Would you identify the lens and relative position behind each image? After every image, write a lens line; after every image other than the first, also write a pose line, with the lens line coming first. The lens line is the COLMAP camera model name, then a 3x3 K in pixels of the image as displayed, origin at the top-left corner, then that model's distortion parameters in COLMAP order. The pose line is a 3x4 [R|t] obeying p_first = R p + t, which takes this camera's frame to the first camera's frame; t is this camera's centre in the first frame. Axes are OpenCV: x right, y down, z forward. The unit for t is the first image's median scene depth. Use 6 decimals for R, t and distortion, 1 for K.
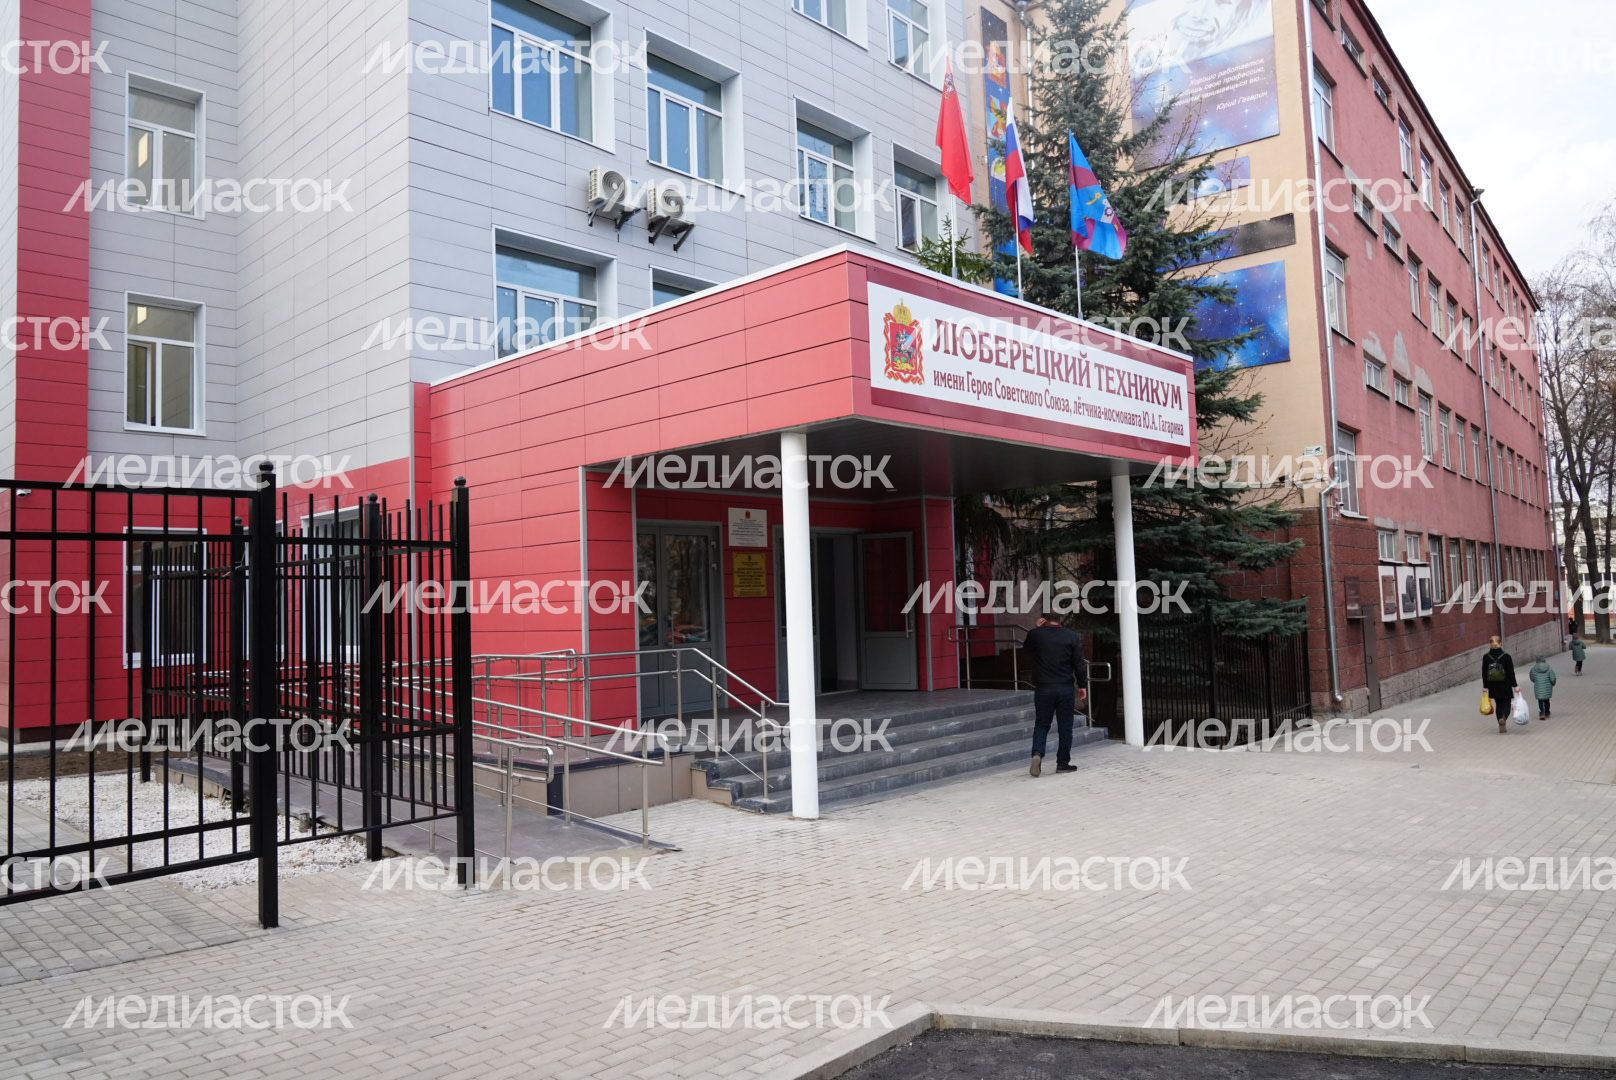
lens RADIAL K [[1101.9, 0, 808.0], [0, 1101.9, 540.0], [0, 0, 1]] dist [-0.005986, 0.005606]
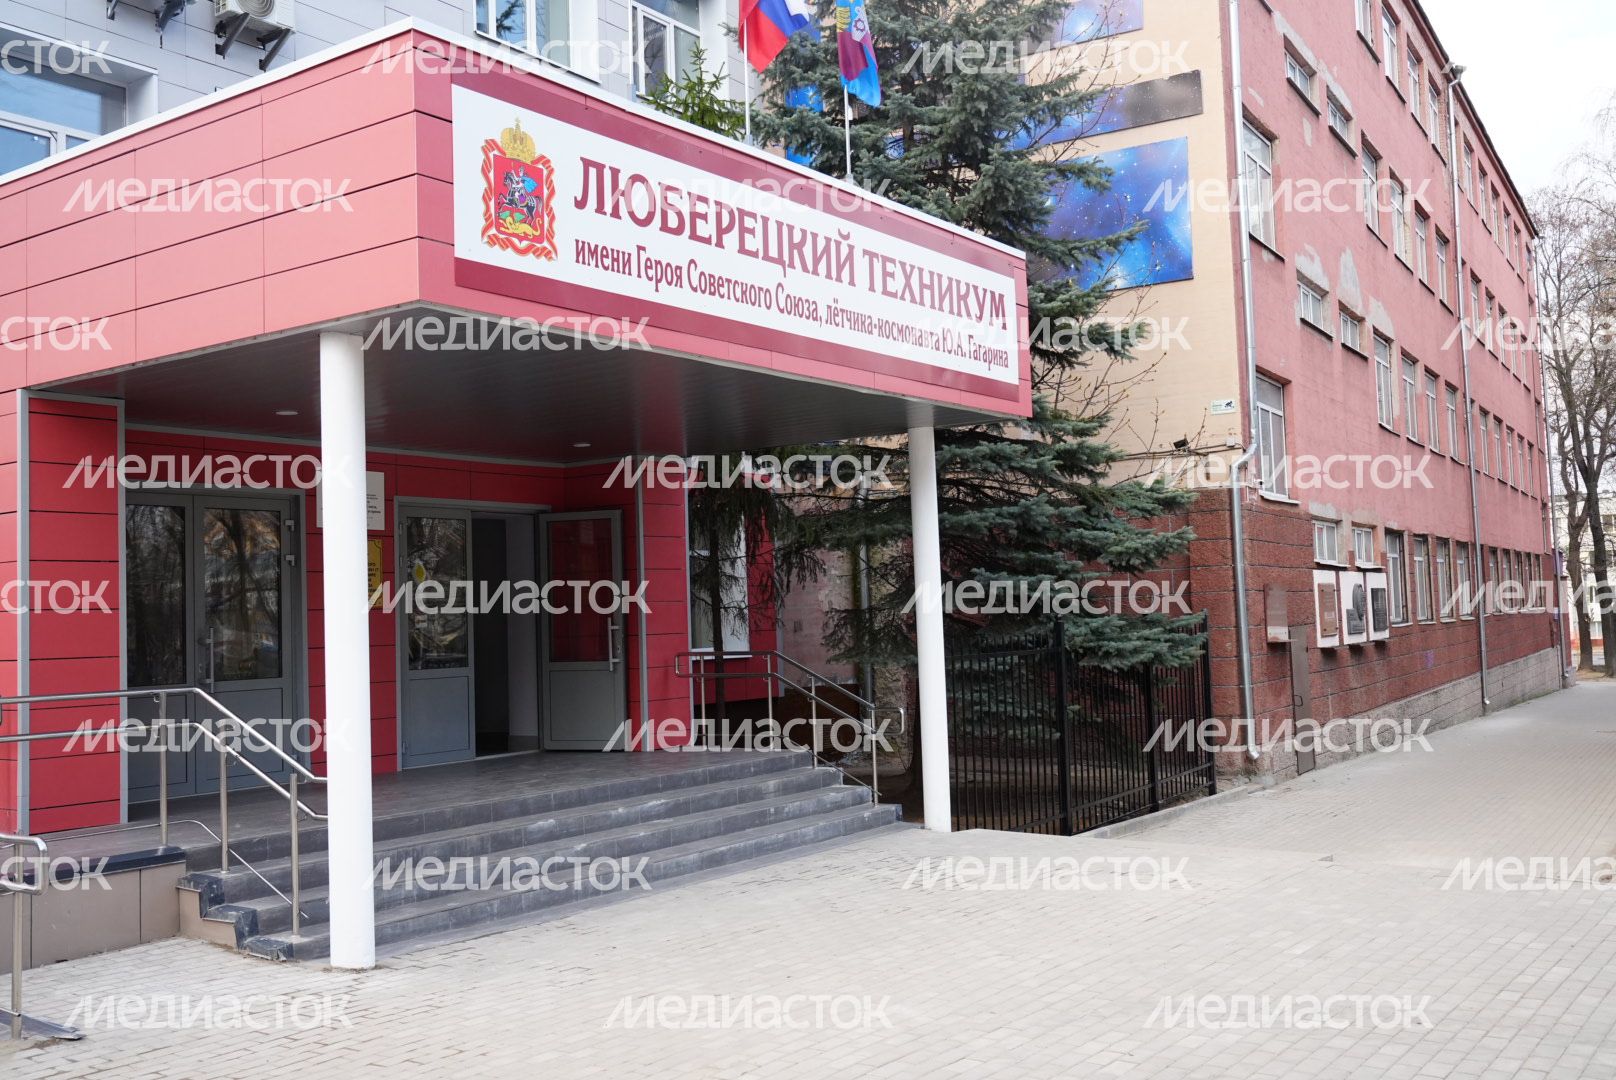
lens RADIAL K [[1496.7, 0, 808.0], [0, 1496.7, 540.0], [0, 0, 1]] dist [0.012634, -0.013355]
pose [[0.991868, 0.008391, 0.126995, 0.081554], [-0.008442, 0.999964, -0.000143, 0.008554], [-0.126991, -0.000931, 0.991903, 0.086420]]
